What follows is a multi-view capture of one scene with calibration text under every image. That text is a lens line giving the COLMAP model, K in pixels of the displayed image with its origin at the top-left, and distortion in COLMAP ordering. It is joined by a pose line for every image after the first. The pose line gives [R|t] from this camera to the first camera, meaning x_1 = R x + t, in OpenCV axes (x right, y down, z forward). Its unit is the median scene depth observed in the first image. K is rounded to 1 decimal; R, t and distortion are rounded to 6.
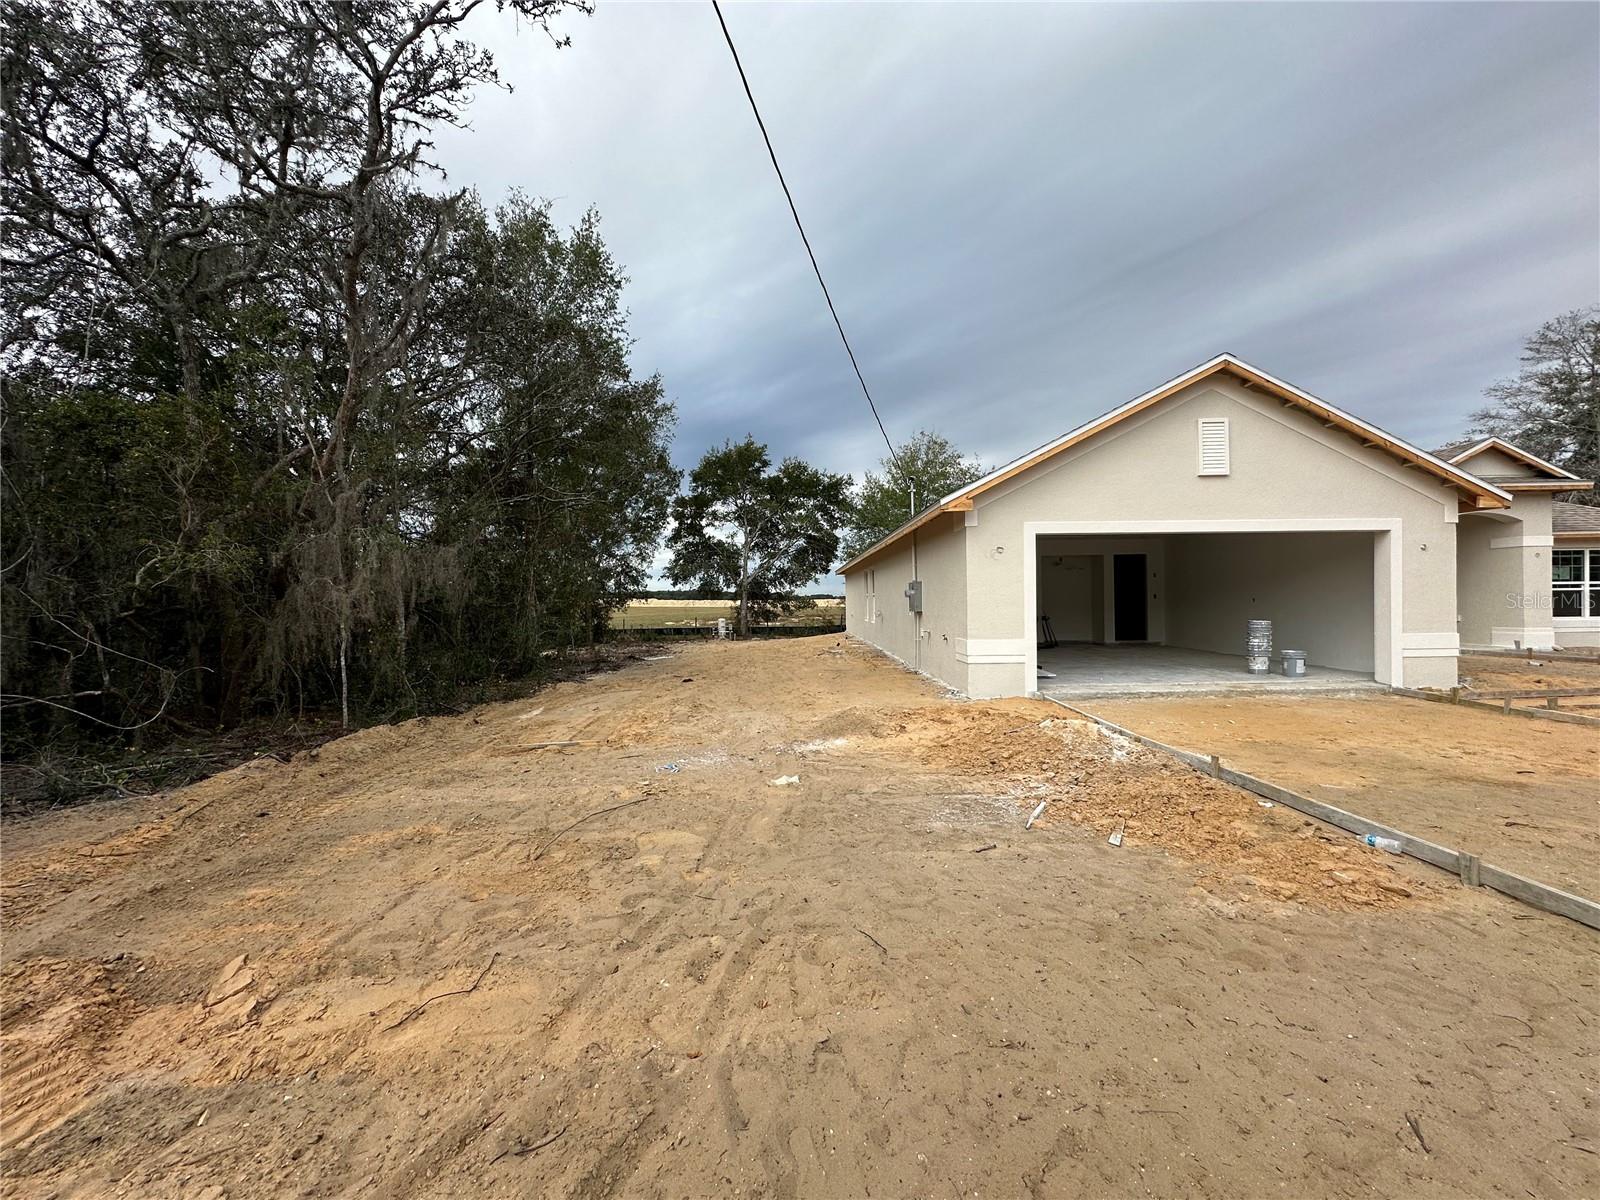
lens RADIAL K [[634.3, 0, 800.0], [0, 634.3, 600.0], [0, 0, 1]] dist [-0.002726, 0.000098]
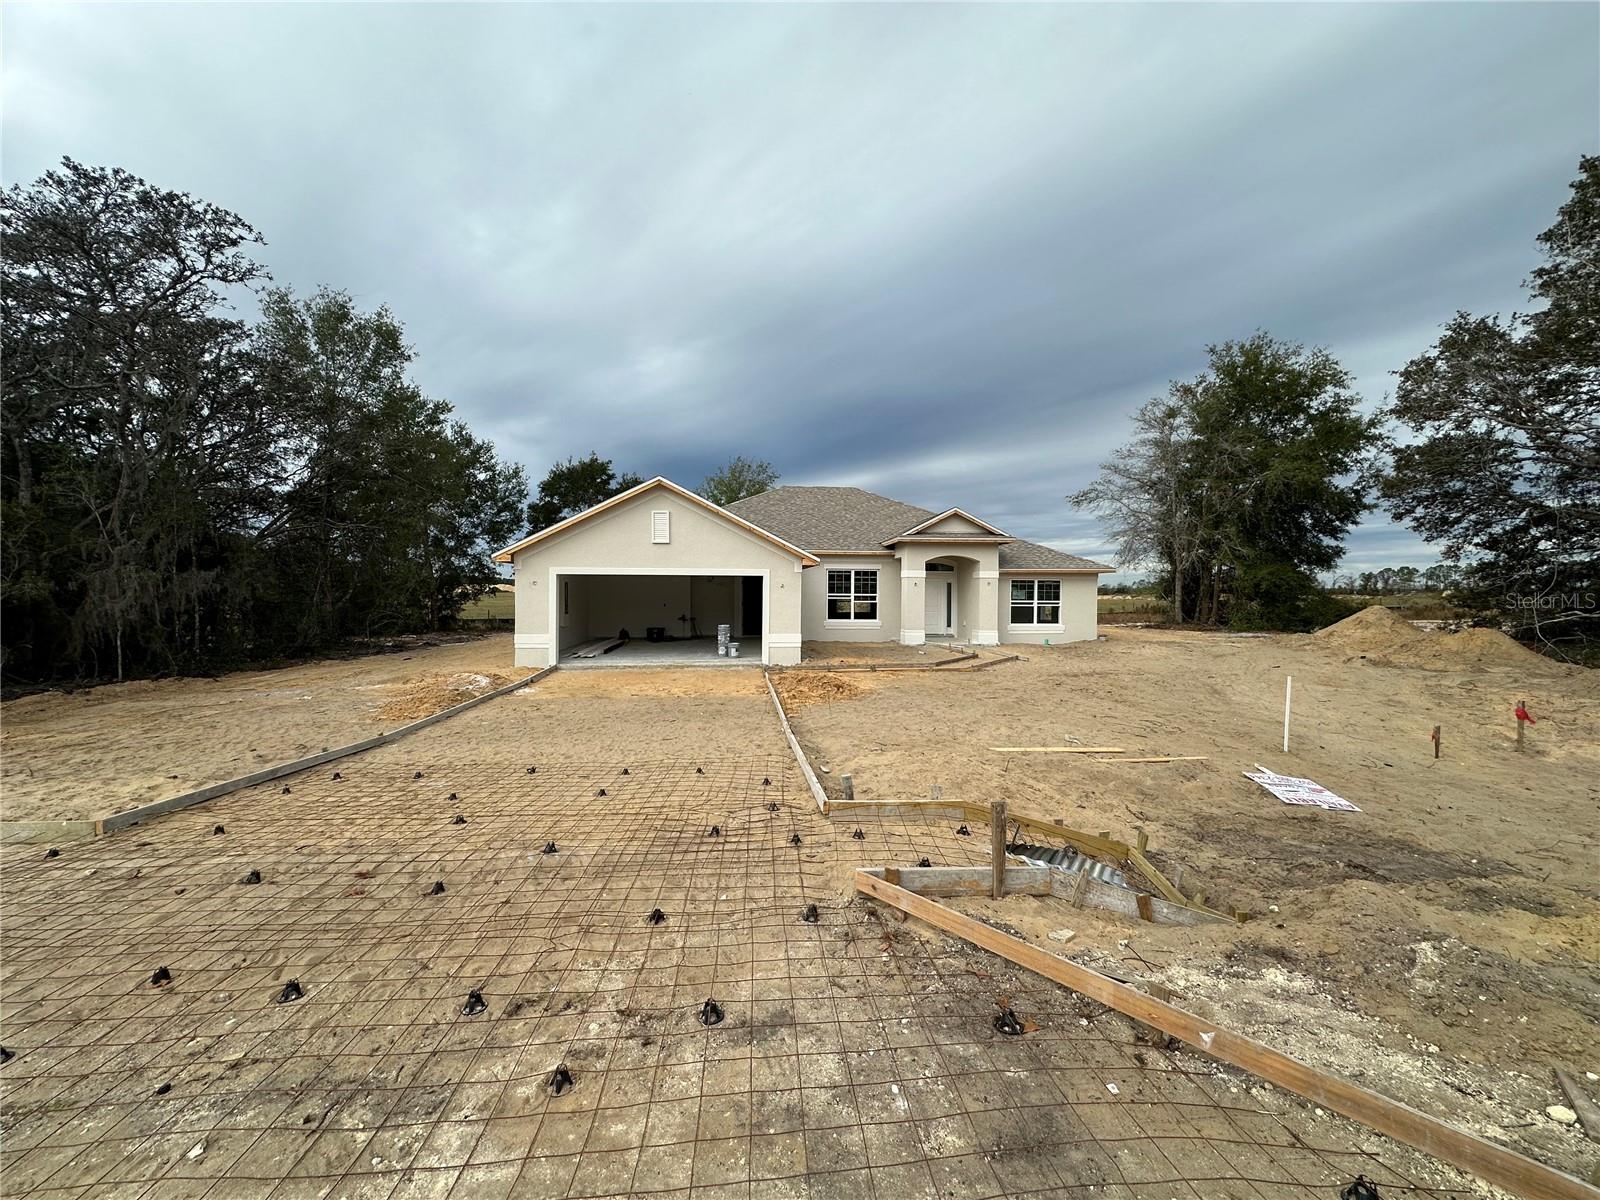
lens RADIAL K [[632.4, 0, 800.0], [0, 632.4, 600.0], [0, 0, 1]] dist [0.001295, 0.000312]
pose [[0.996093, 0.017268, 0.086607, 0.775357], [-0.018608, 0.999719, 0.014686, -0.061790], [-0.086329, -0.016240, 0.996134, -0.703293]]
